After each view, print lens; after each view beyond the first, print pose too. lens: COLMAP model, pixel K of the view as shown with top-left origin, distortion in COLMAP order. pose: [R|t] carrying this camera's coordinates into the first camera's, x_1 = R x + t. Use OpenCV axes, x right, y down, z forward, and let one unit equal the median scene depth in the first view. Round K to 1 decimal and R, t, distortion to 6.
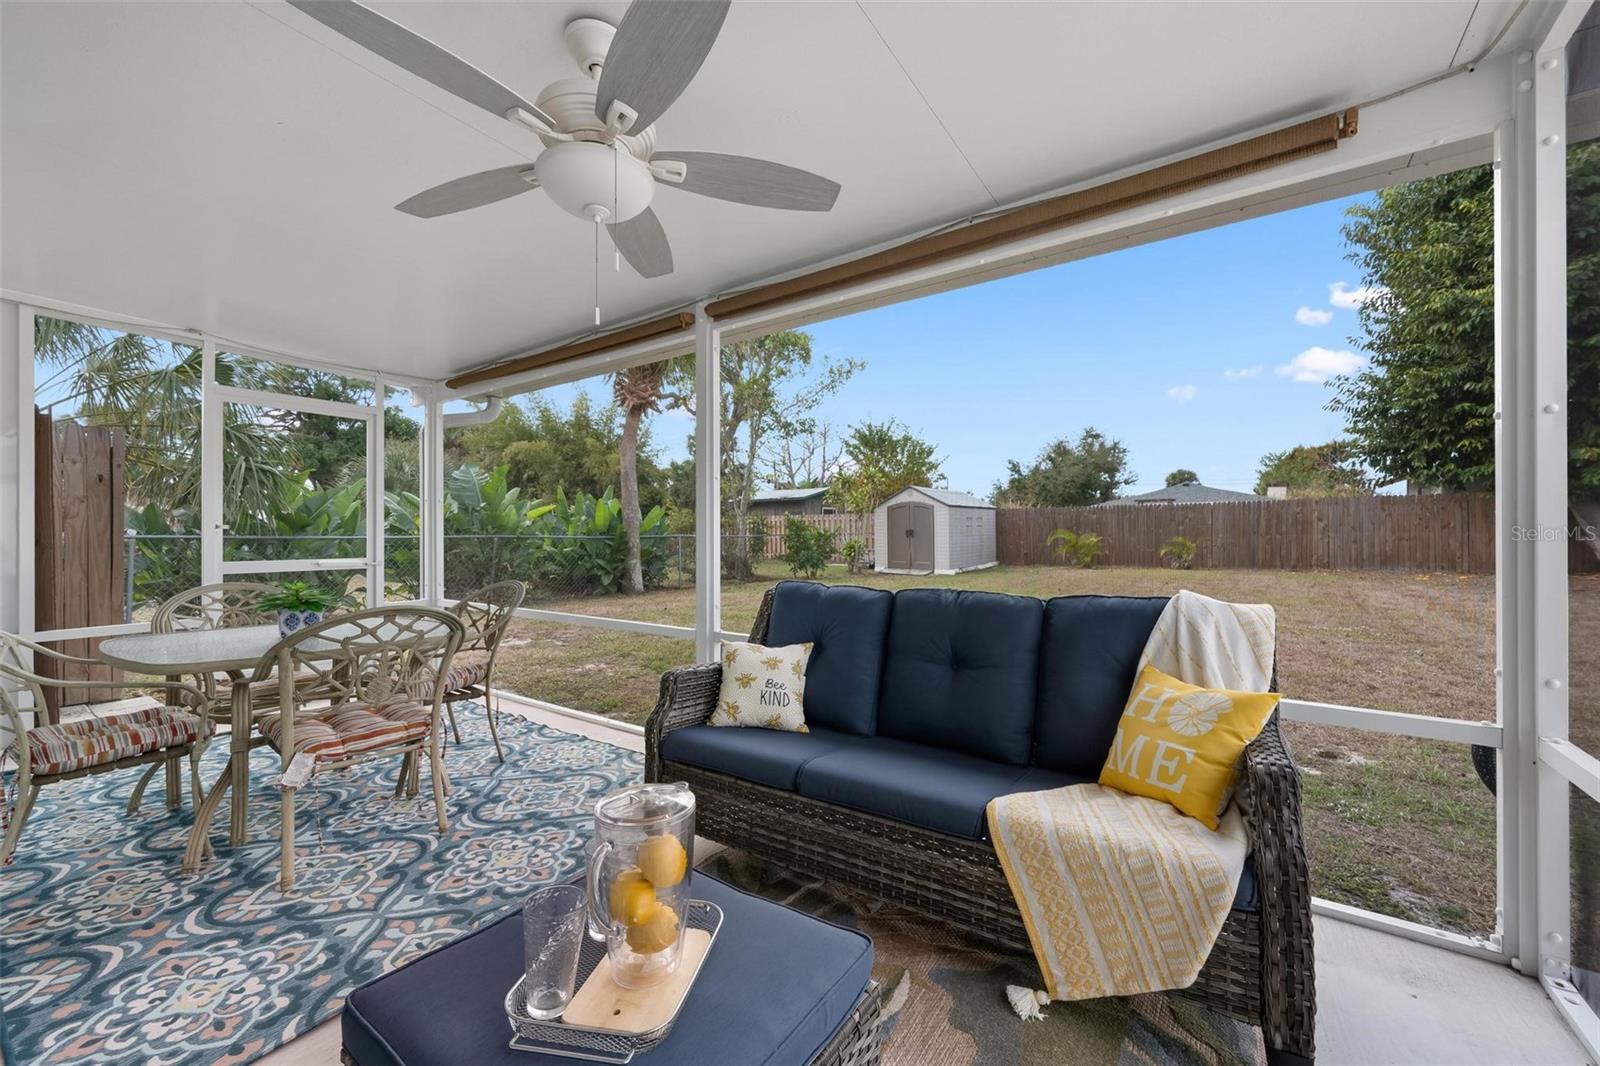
lens RADIAL K [[624.9, 0, 800.0], [0, 624.9, 533.0], [0, 0, 1]] dist [-0.002206, -0.000212]
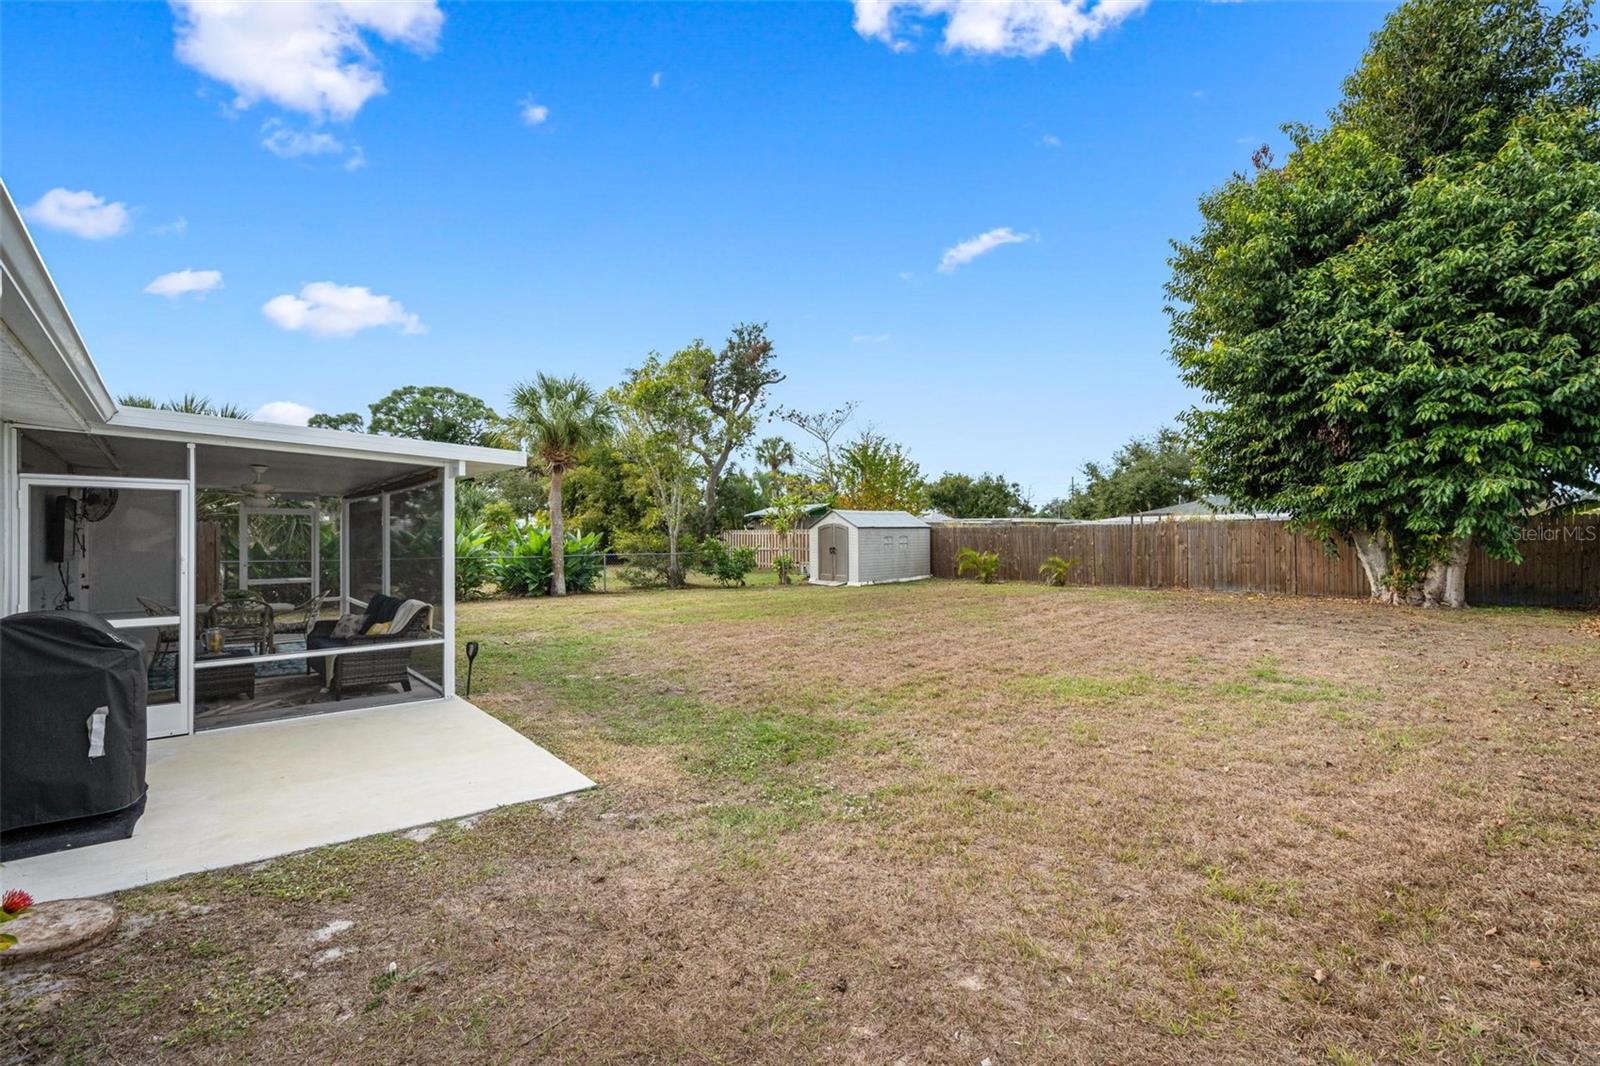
lens RADIAL K [[679.3, 0, 800.0], [0, 679.3, 533.0], [0, 0, 1]] dist [0.003470, 0.000962]
pose [[0.975158, 0.001831, -0.221503, 0.435430], [-0.001941, 0.999998, -0.000278, -0.034201], [0.221502, 0.000701, 0.975160, -0.276155]]
